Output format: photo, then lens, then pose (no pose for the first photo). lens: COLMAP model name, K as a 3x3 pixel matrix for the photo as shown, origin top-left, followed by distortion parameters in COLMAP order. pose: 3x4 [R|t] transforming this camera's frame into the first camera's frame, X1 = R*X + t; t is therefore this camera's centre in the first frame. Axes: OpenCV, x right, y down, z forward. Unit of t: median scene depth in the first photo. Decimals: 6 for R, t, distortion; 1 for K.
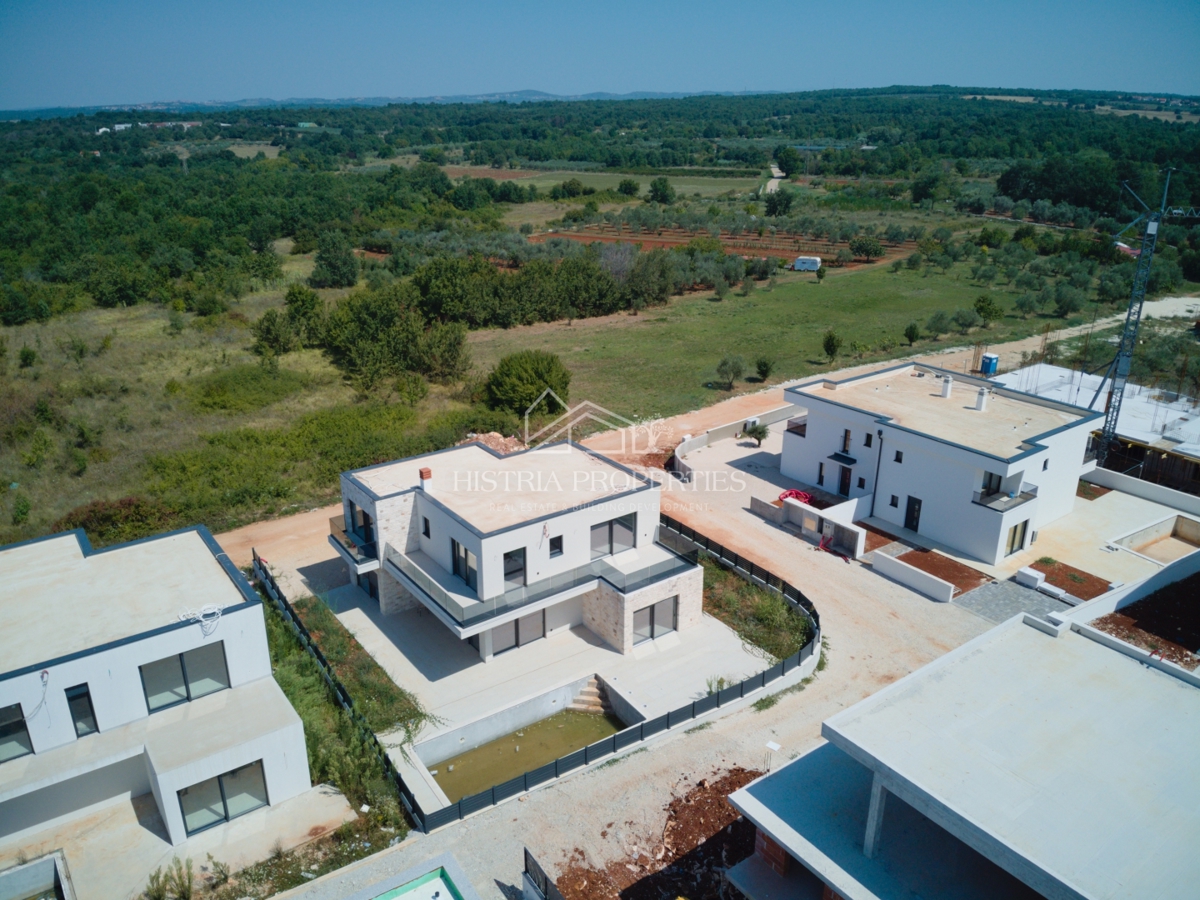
lens RADIAL K [[889.3, 0, 611.8], [0, 889.3, 438.1], [0, 0, 1]] dist [0.057651, -0.153255]
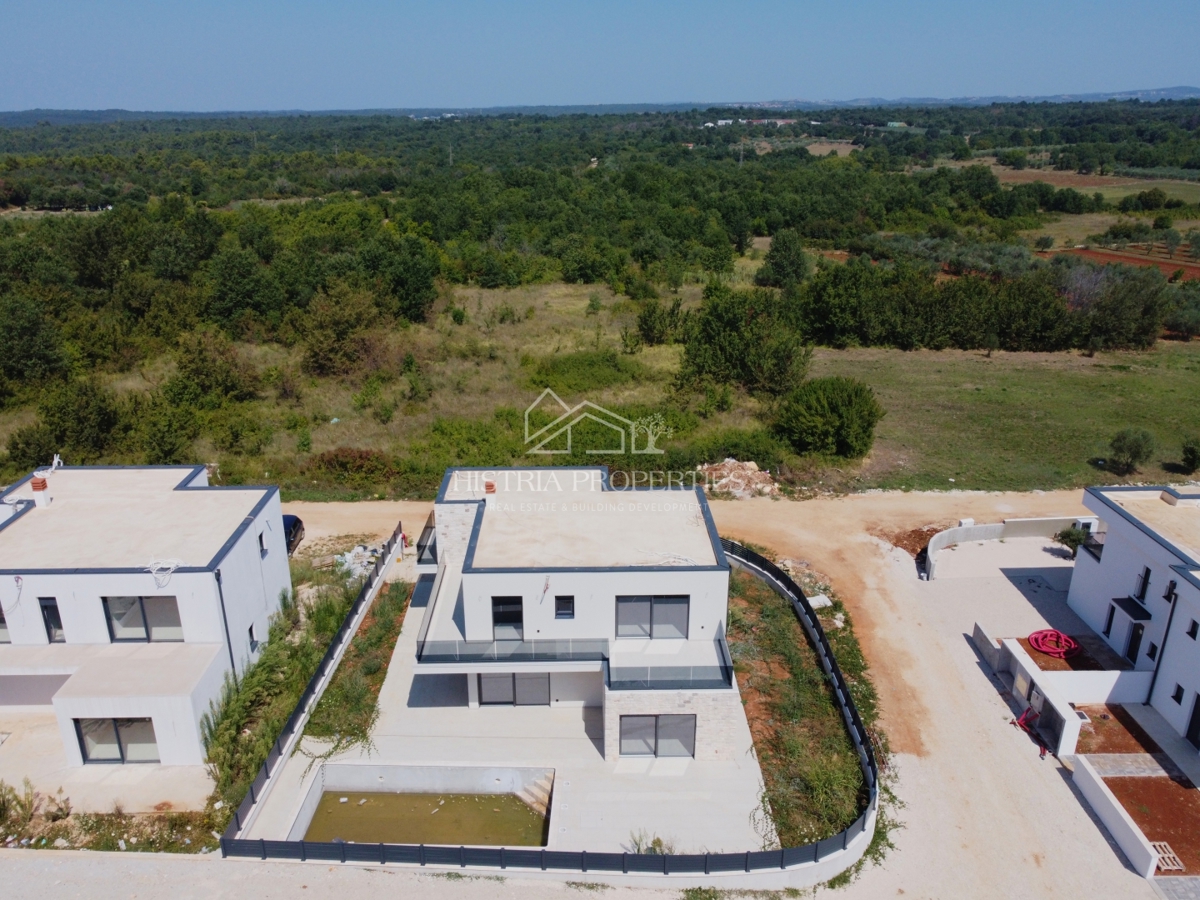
lens RADIAL K [[889.3, 0, 598.5], [0, 889.3, 460.0], [0, 0, 1]] dist [0.057651, -0.153255]
pose [[0.807761, 0.206364, -0.552210, 0.237171], [-0.194018, 0.977604, 0.081532, -0.052146], [0.556668, 0.041280, 0.829709, 0.184282]]
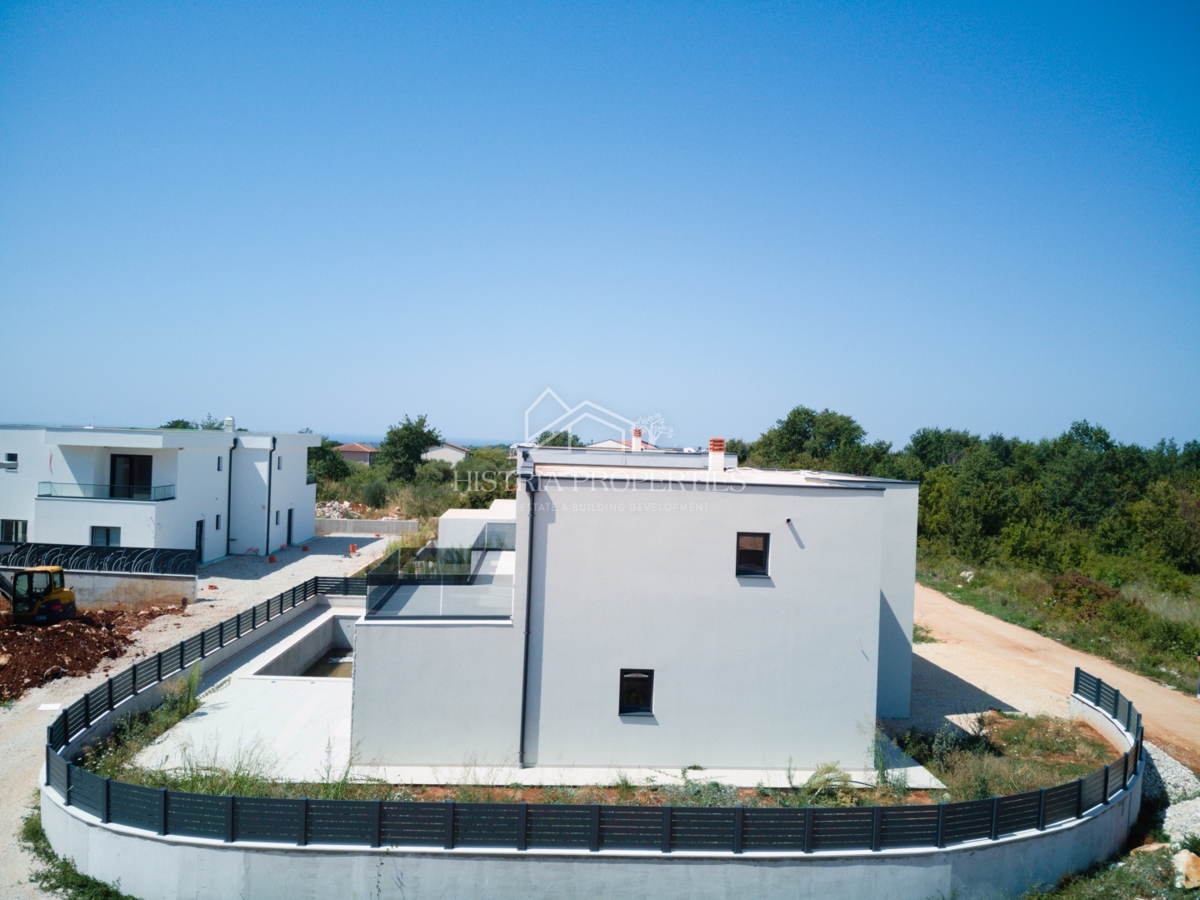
lens RADIAL K [[889.3, 0, 607.9], [0, 889.3, 438.7], [0, 0, 1]] dist [0.057651, -0.153255]
pose [[-0.546019, -0.031982, -0.837162, 0.252293], [-0.317422, 0.932666, 0.171400, -0.035234], [0.775310, 0.359321, -0.519406, 0.794344]]
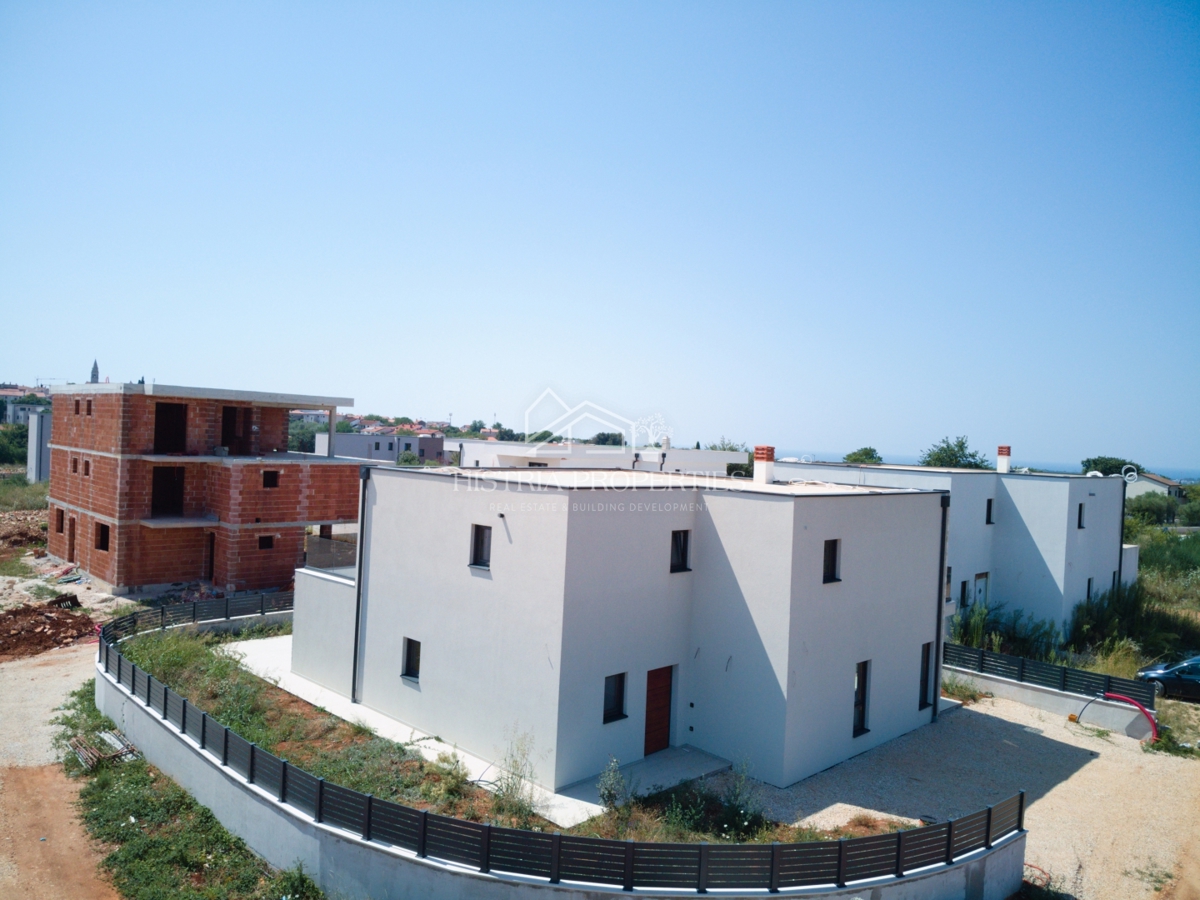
lens RADIAL K [[889.3, 0, 607.7], [0, 889.3, 453.1], [0, 0, 1]] dist [0.057651, -0.153255]
pose [[-0.987454, -0.054998, -0.148018, -0.005163], [-0.103600, 0.933077, 0.344433, -0.102688], [0.119169, 0.355447, -0.927069, 0.962564]]
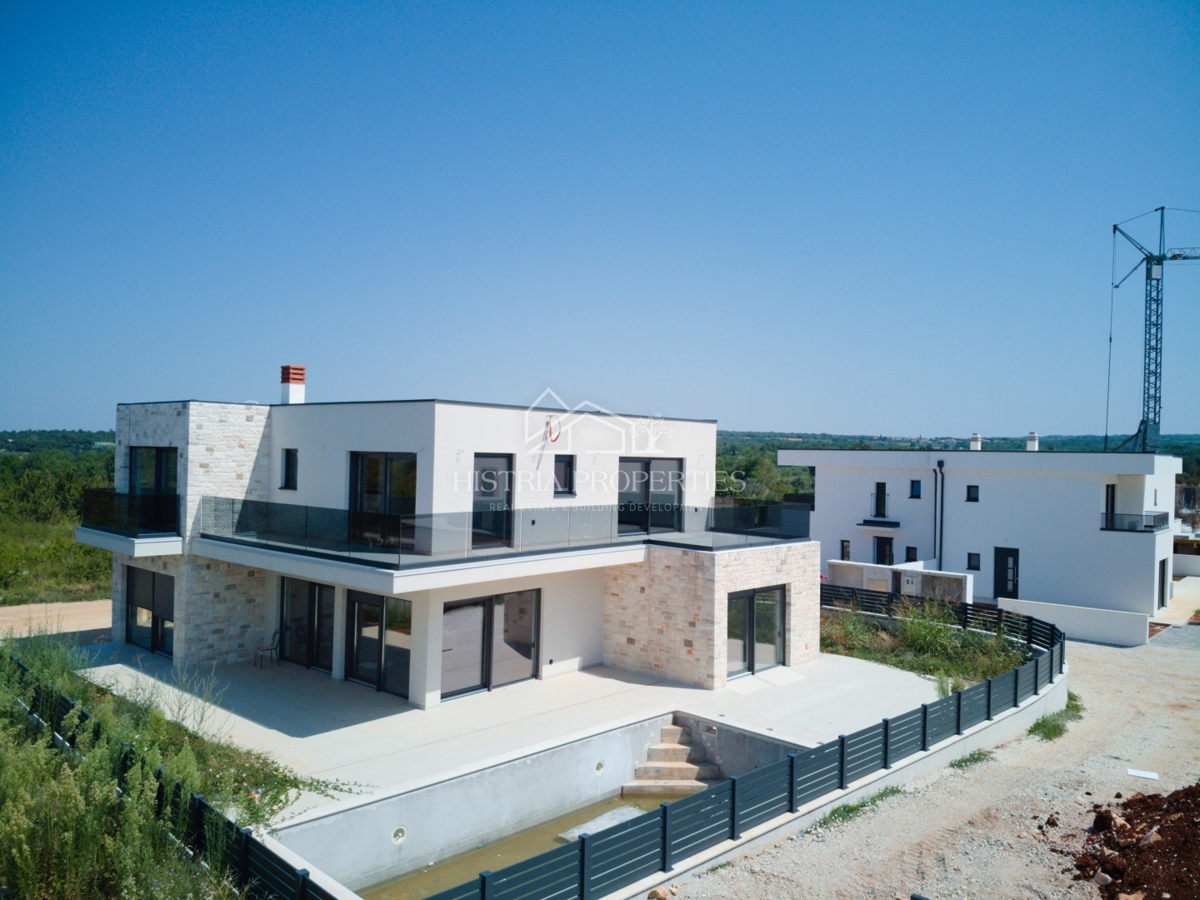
lens RADIAL K [[889.3, 0, 600.9], [0, 889.3, 453.0], [0, 0, 1]] dist [0.057651, -0.153255]
pose [[0.980509, 0.010938, 0.196171, -0.083602], [0.056586, 0.940423, -0.335265, 0.166376], [-0.188151, 0.339830, 0.921474, 0.309643]]
